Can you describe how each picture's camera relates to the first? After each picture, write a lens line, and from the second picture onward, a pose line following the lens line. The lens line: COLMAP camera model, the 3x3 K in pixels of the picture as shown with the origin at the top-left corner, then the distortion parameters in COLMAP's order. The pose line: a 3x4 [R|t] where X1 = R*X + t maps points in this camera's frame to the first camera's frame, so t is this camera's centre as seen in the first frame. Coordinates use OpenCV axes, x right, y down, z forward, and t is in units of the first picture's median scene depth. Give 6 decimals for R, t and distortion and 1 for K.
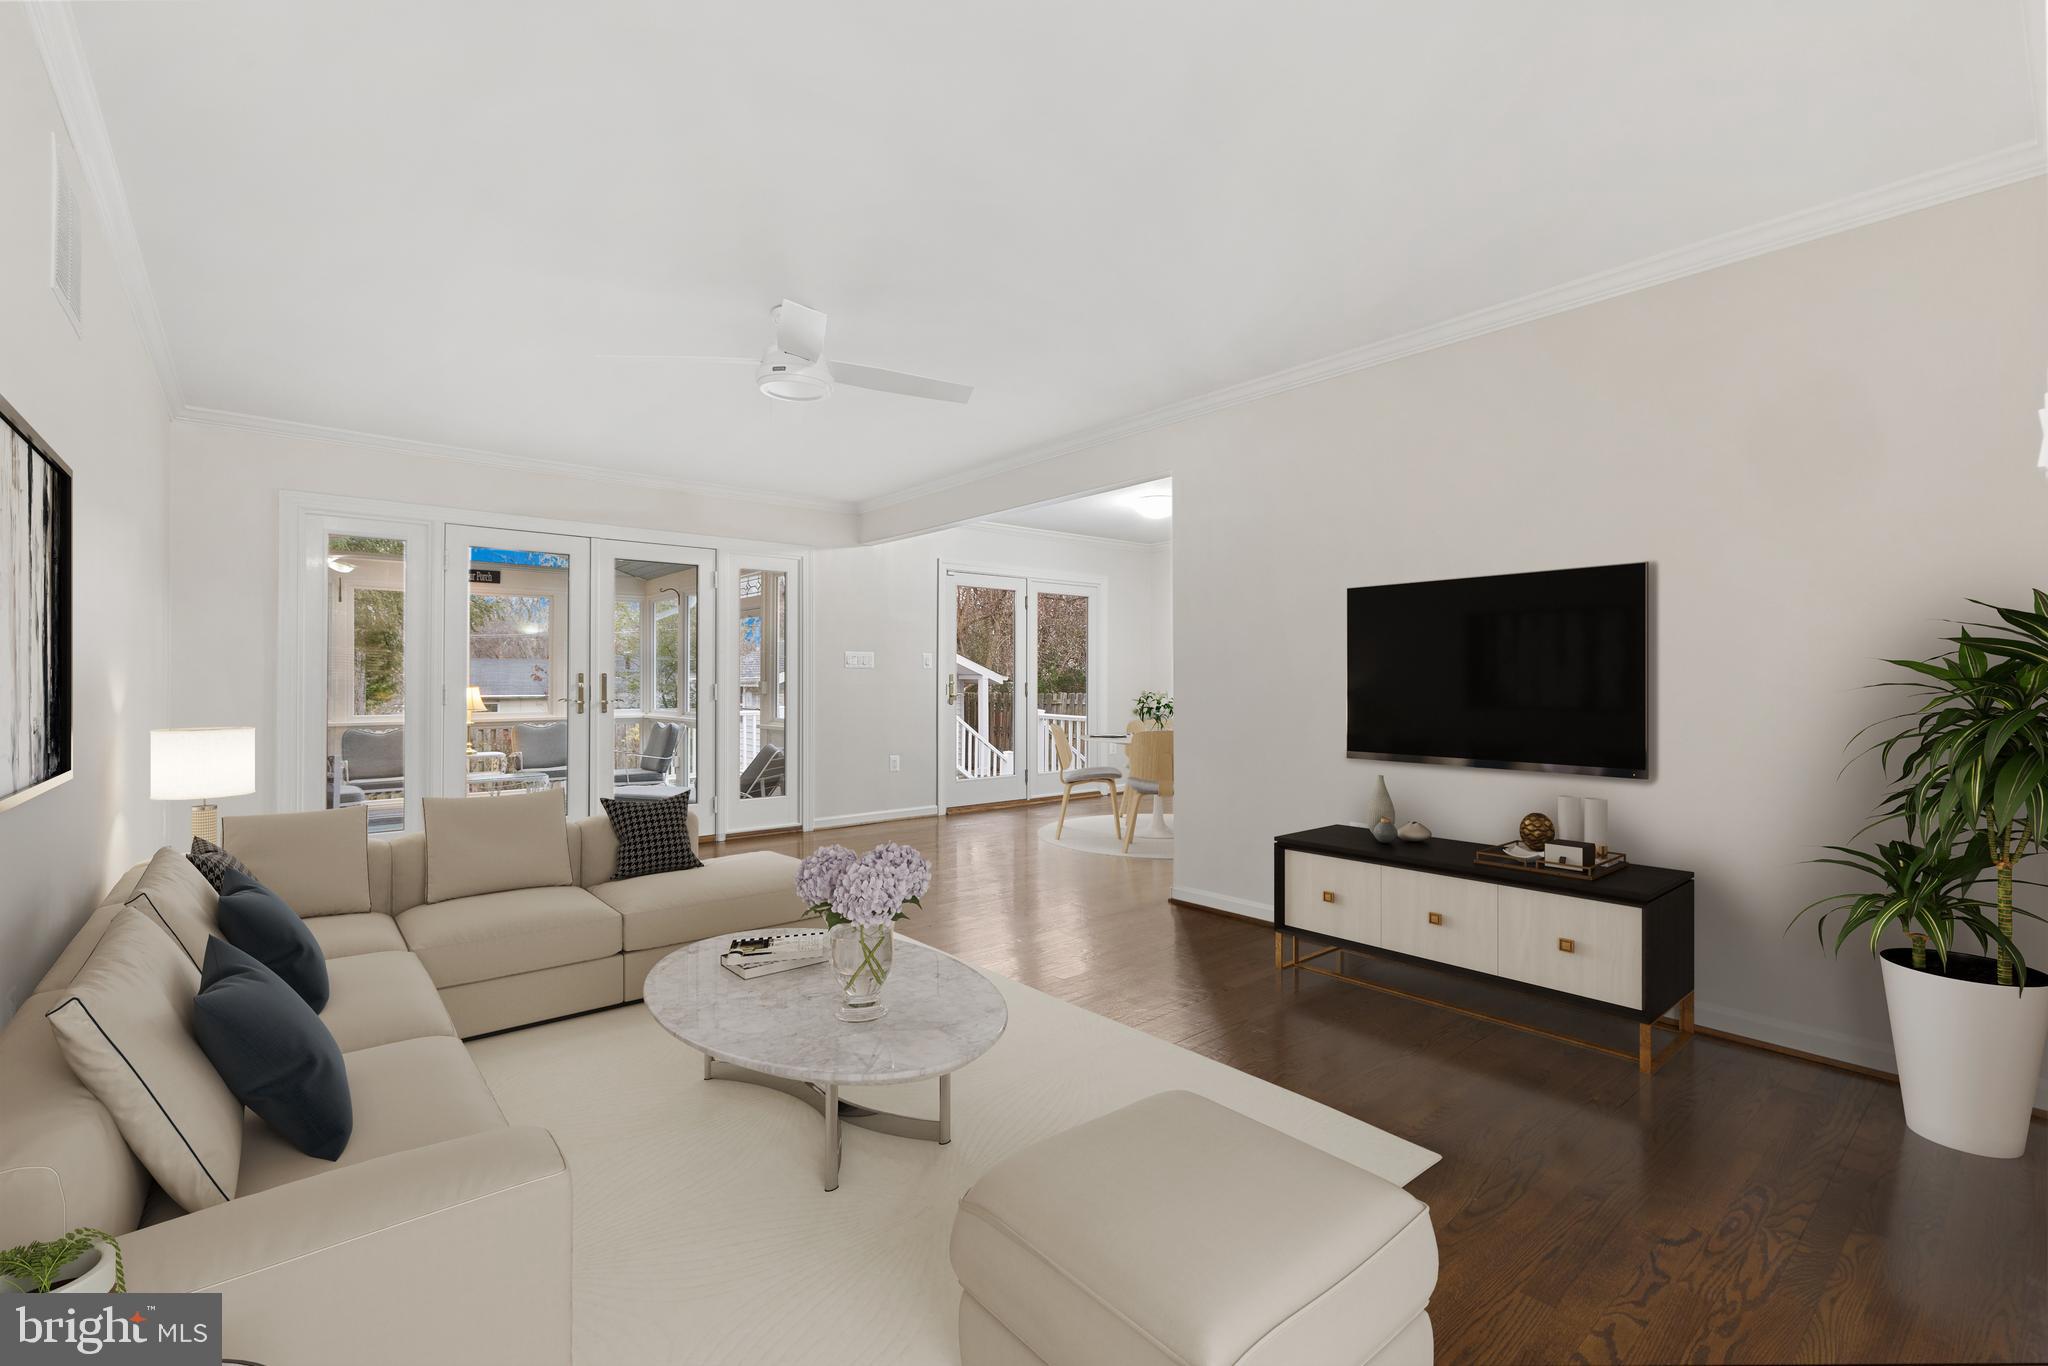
lens RADIAL K [[880.1, 0, 1034.2], [0, 880.1, 667.4], [0, 0, 1]] dist [0.000290, 0.000126]
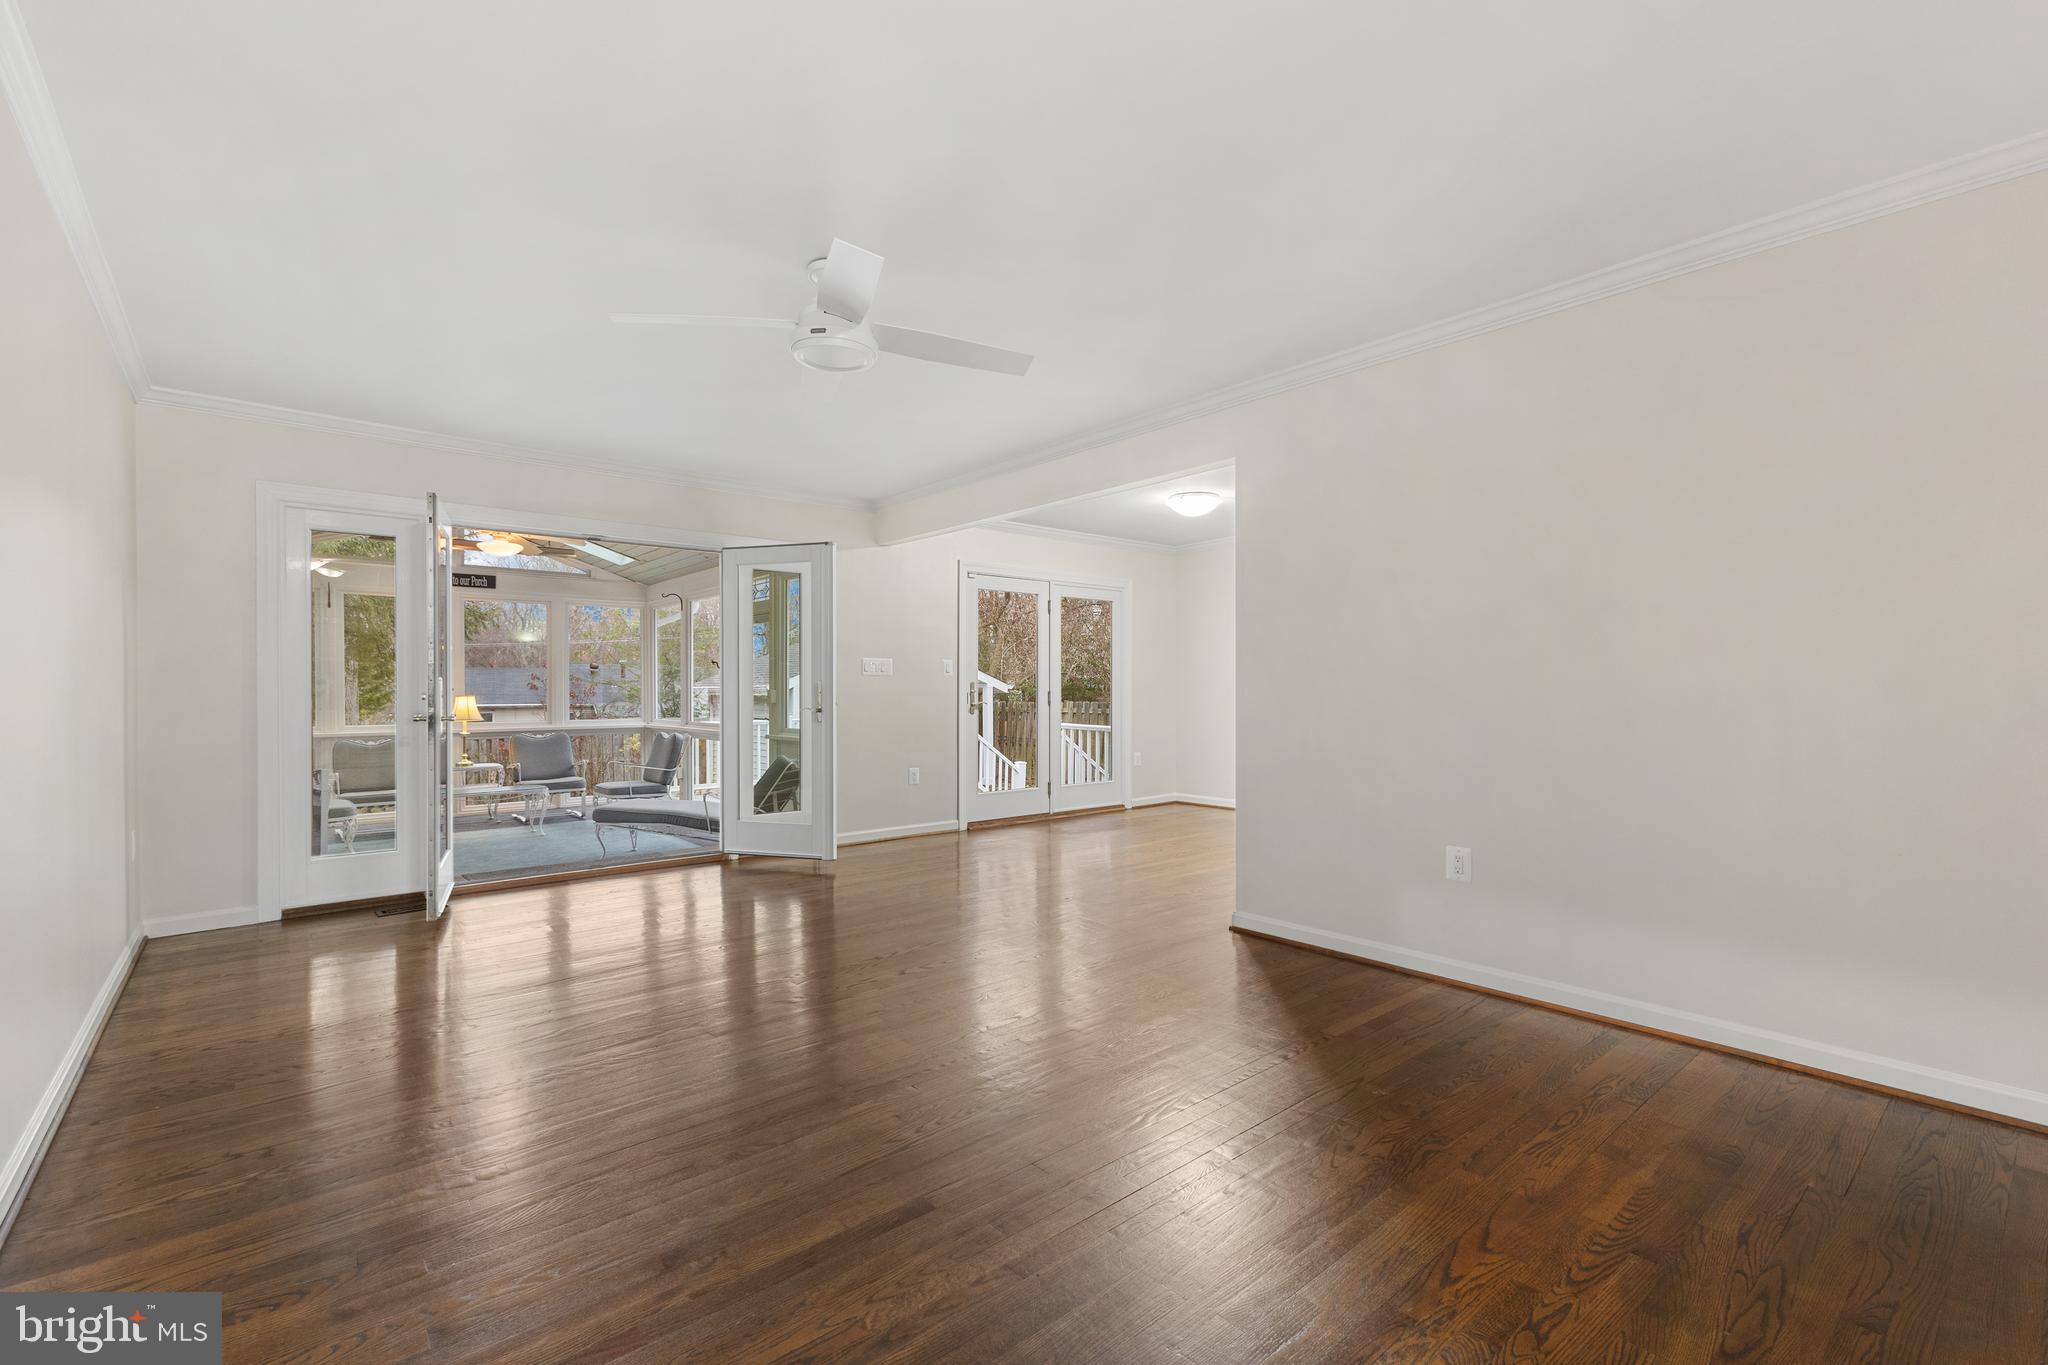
lens RADIAL K [[881.9, 0, 1024.5], [0, 881.9, 685.1], [0, 0, 1]] dist [0.006615, -0.001032]
pose [[0.999986, -0.000947, -0.005150, -0.028931], [0.001000, 0.999947, 0.010227, 0.001399], [0.005140, -0.010232, 0.999934, 0.043092]]
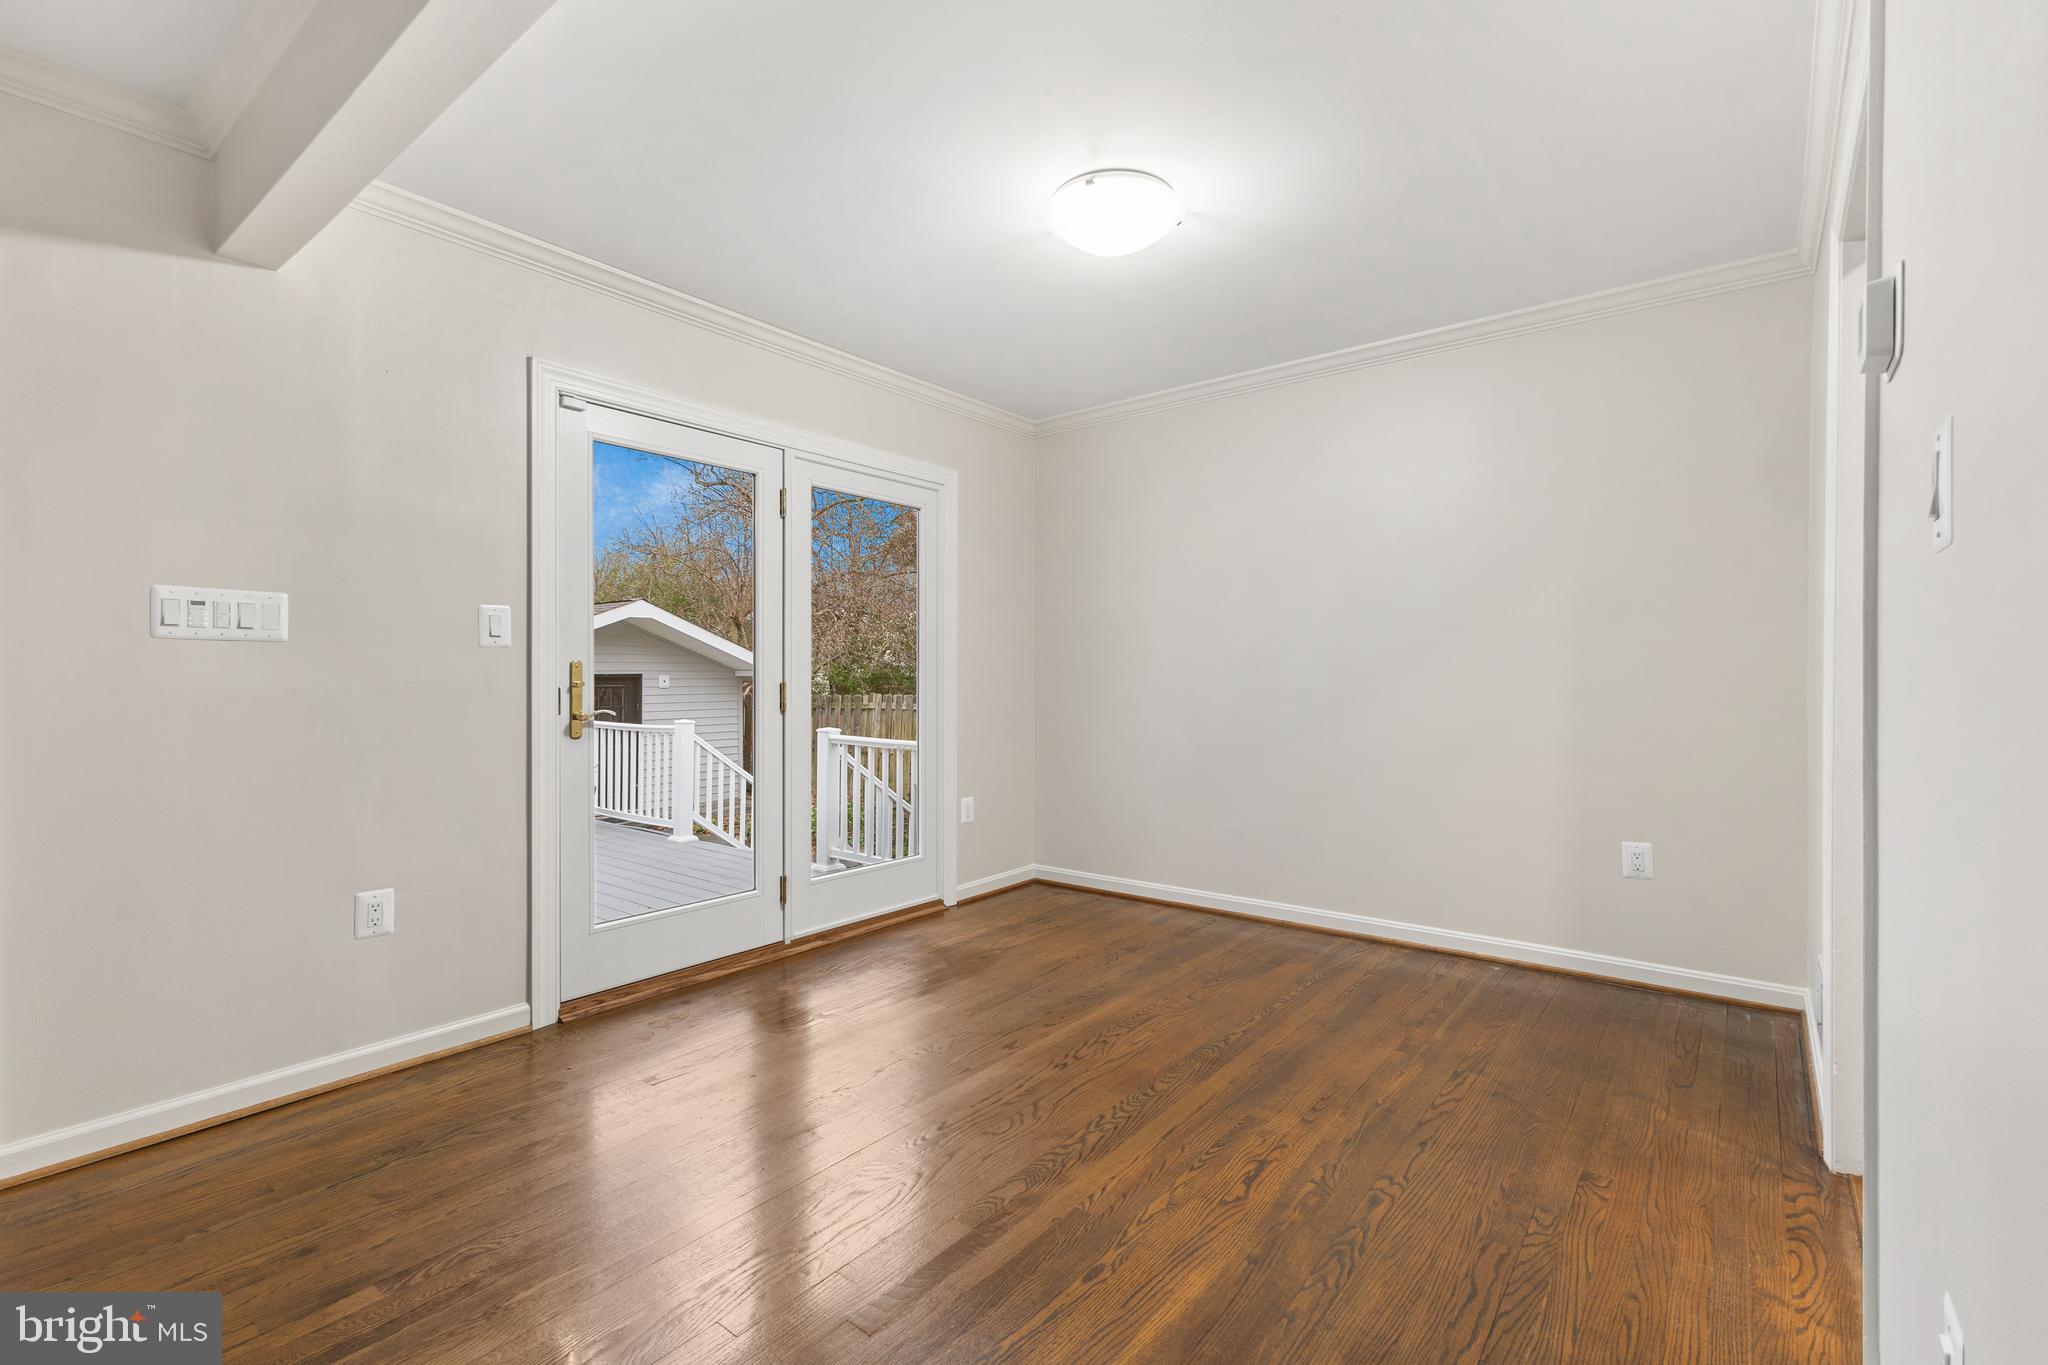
lens RADIAL K [[889.9, 0, 1030.6], [0, 889.9, 675.6], [0, 0, 1]] dist [0.010226, -0.000321]
pose [[0.979959, -0.003598, 0.199167, 0.022649], [0.001230, 0.999927, 0.012009, 0.008300], [-0.199196, -0.011523, 0.979892, 0.495063]]
